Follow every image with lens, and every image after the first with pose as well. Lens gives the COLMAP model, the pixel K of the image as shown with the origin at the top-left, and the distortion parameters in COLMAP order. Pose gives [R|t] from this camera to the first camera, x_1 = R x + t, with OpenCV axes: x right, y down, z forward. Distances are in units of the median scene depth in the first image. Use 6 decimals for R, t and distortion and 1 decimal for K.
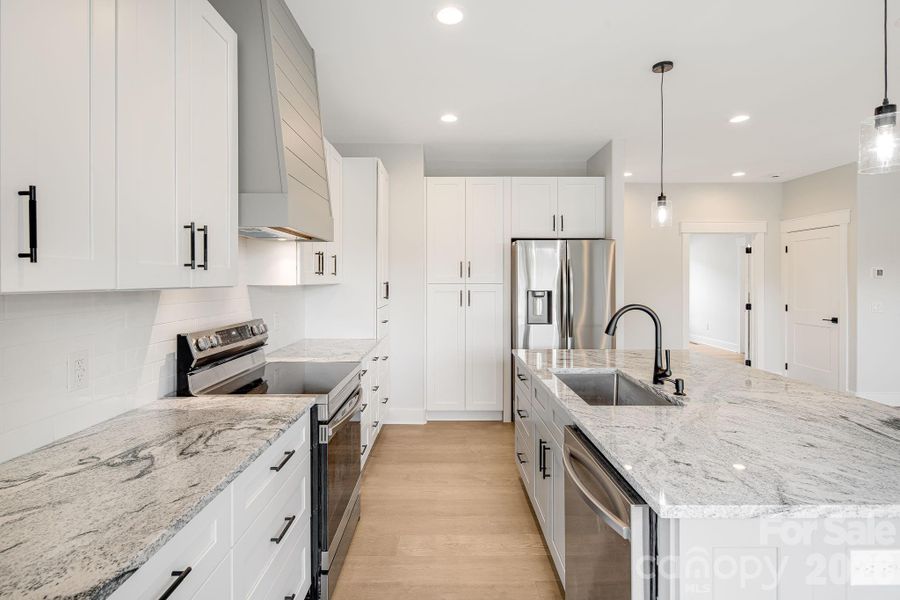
lens RADIAL K [[439.1, 0, 447.8], [0, 439.1, 288.6], [0, 0, 1]] dist [0.004213, 0.000662]
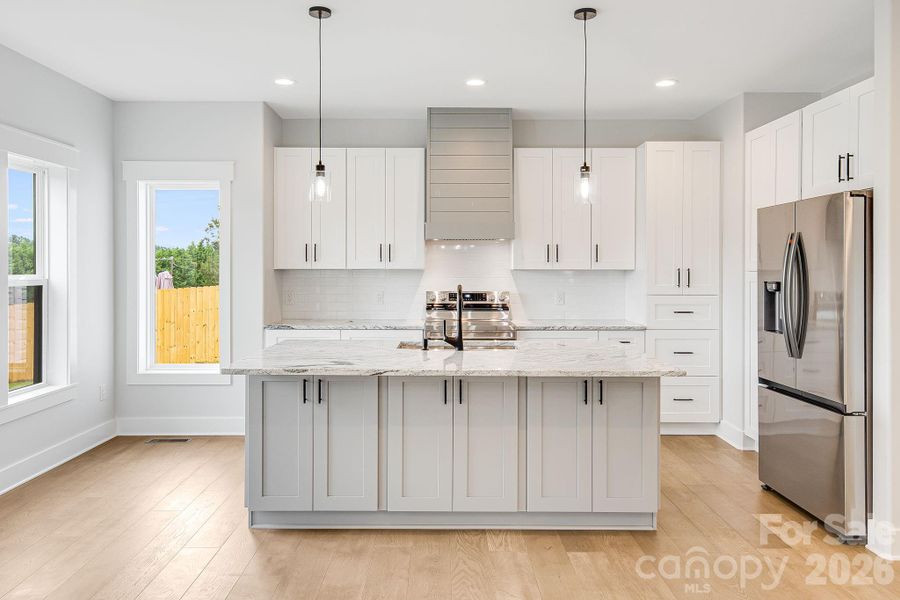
lens RADIAL K [[661.7, 0, 444.3], [0, 661.7, 269.4], [0, 0, 1]] dist [0.015175, 0.002544]
pose [[0.004215, 0.002465, -0.999988, 2.349955], [-0.020954, 0.999778, 0.002376, -0.011158], [0.999772, 0.020944, 0.004266, 0.962175]]
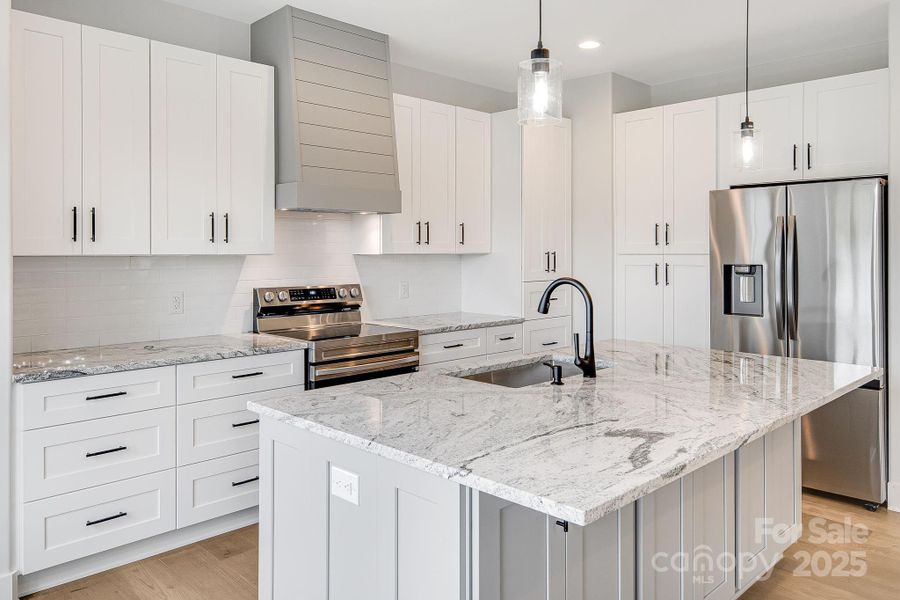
lens RADIAL K [[661.7, 0, 444.3], [0, 661.7, 269.4], [0, 0, 1]] dist [0.015175, 0.002544]
pose [[0.704281, 0.018009, -0.709693, 1.170923], [-0.011864, 0.999837, 0.013598, 0.006638], [0.709823, -0.001157, 0.704379, -0.049063]]
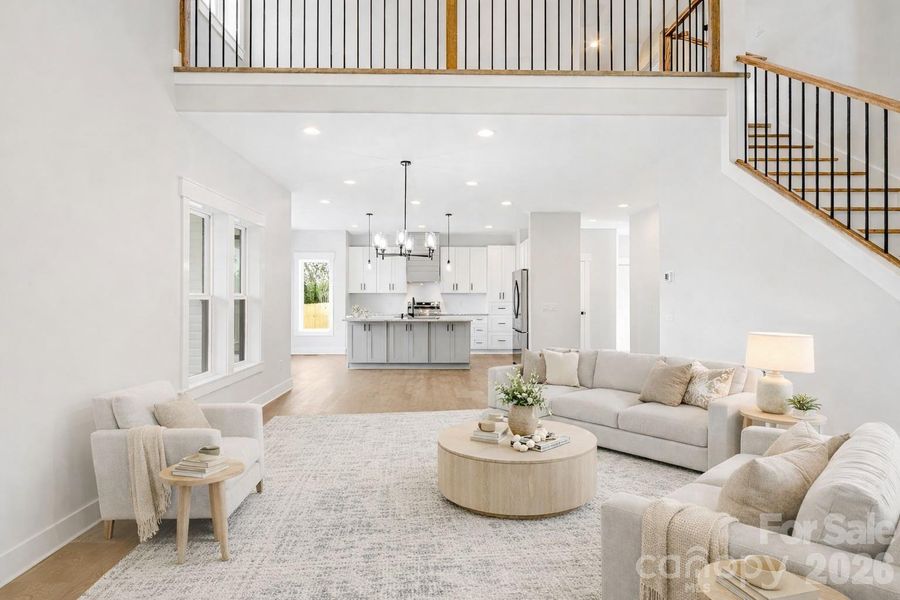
lens RADIAL K [[439.1, 0, 447.8], [0, 439.1, 288.6], [0, 0, 1]] dist [0.004213, 0.000662]
pose [[0.020740, -0.024086, -0.999495, 4.415441], [-0.019045, 0.999519, -0.024482, 0.057042], [0.999603, 0.019543, 0.020271, 1.246076]]
